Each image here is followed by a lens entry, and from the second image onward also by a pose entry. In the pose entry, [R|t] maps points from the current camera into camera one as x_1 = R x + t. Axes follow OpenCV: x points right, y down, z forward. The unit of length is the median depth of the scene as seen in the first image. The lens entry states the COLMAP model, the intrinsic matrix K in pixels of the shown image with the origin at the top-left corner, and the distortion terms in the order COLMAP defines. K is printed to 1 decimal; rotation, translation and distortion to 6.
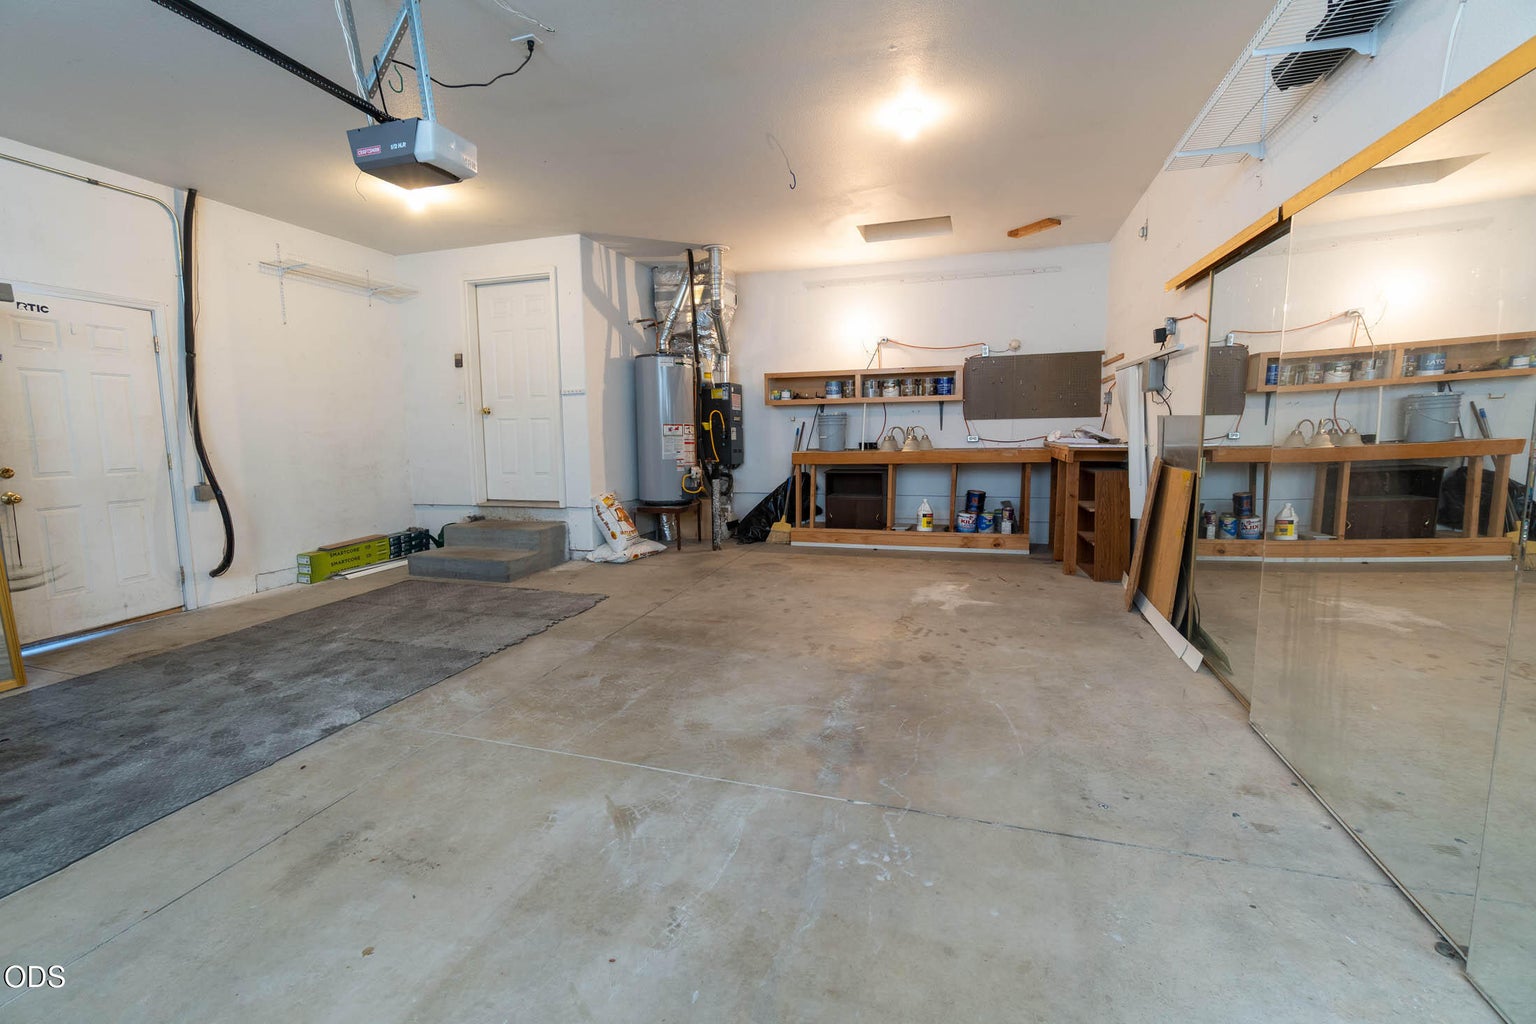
lens RADIAL K [[698.6, 0, 768.0], [0, 698.6, 512.0], [0, 0, 1]] dist [0.000026, 0.000408]
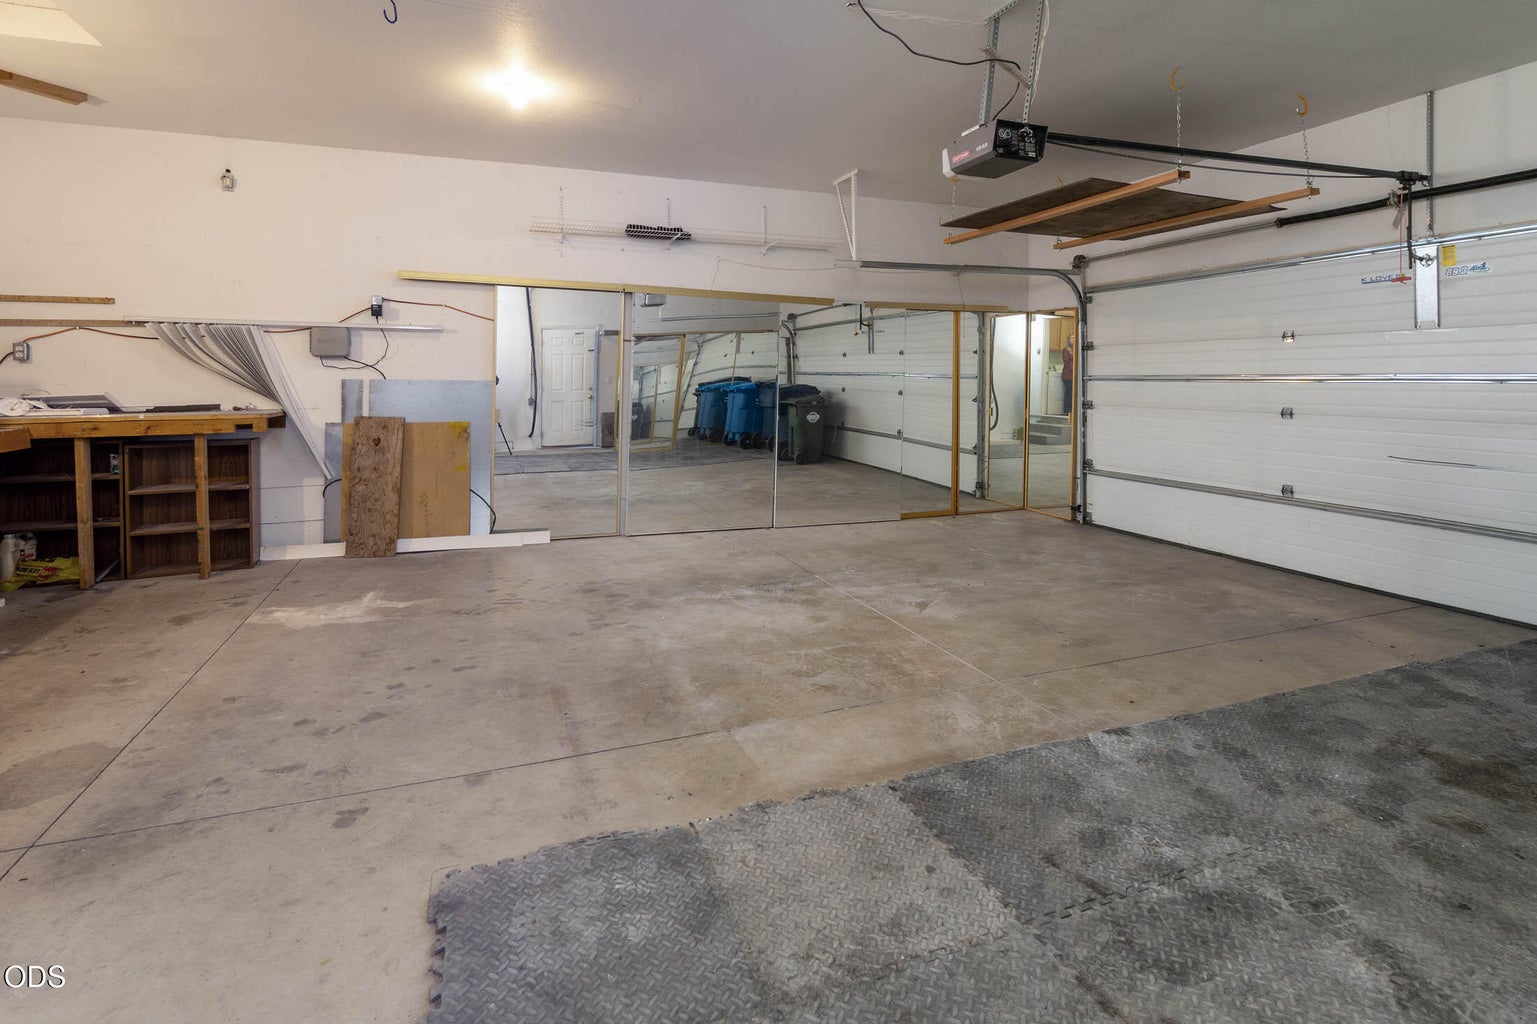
lens RADIAL K [[699.1, 0, 768.5], [0, 699.1, 512.0], [0, 0, 1]] dist [0.000026, 0.000408]
pose [[-0.648931, -0.131587, 0.749382, -0.809396], [0.100949, 0.961332, 0.256222, -0.174139], [-0.754121, 0.241920, -0.610555, 1.511428]]
